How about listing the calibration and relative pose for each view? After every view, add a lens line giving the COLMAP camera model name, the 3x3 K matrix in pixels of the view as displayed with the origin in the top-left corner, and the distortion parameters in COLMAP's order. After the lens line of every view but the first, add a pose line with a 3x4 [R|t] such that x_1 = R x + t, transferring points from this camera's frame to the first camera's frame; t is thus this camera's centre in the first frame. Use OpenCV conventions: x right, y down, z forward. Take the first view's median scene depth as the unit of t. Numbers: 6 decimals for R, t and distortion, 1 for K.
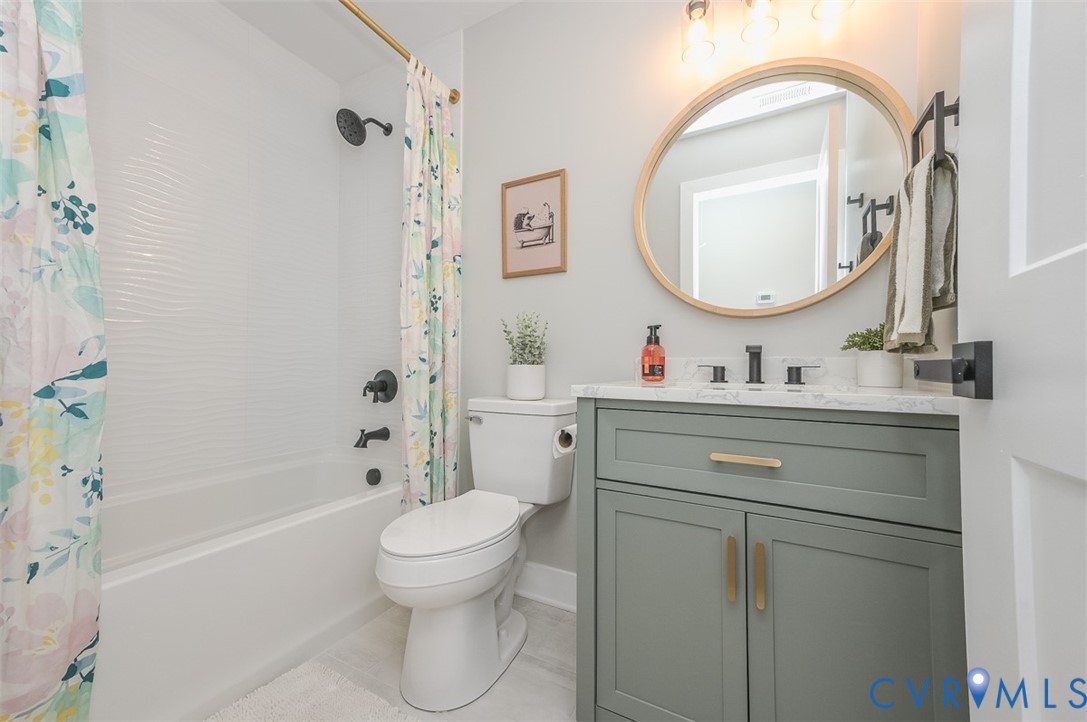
lens RADIAL K [[427.4, 0, 540.3], [0, 427.4, 364.5], [0, 0, 1]] dist [0.023155, 0.001239]
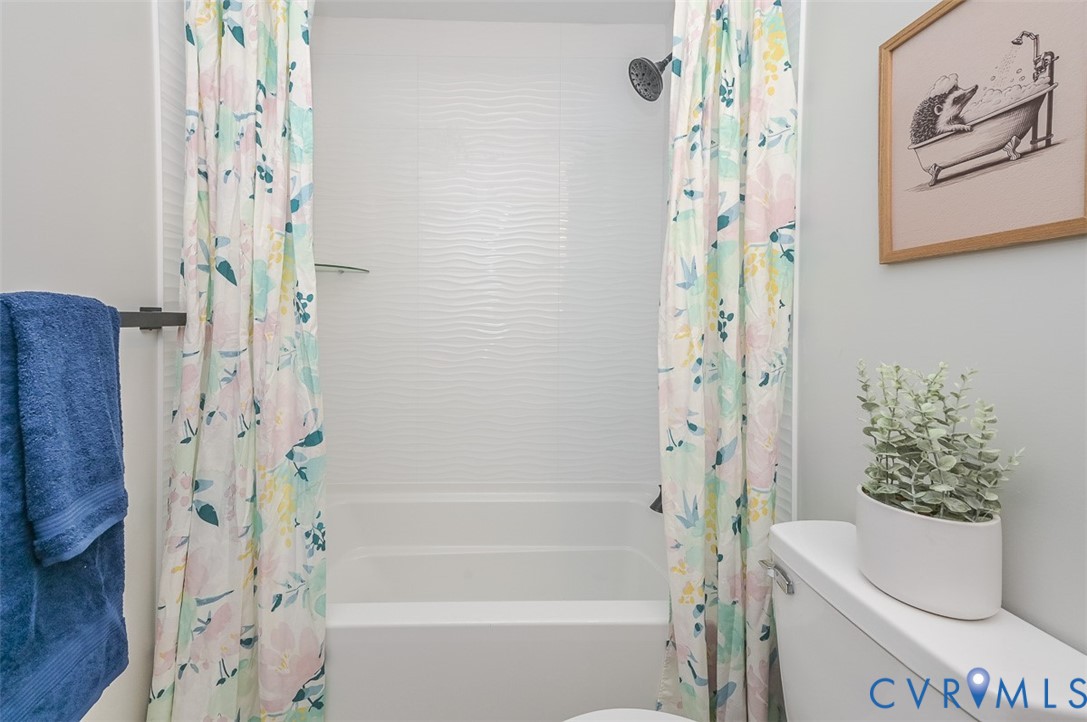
lens RADIAL K [[427.4, 0, 550.8], [0, 427.4, 308.9], [0, 0, 1]] dist [0.023155, 0.001239]
pose [[0.485251, 0.007087, -0.874346, 0.143708], [0.009794, 0.999860, 0.013540, -0.177217], [0.874320, -0.015133, 0.485113, 0.526932]]
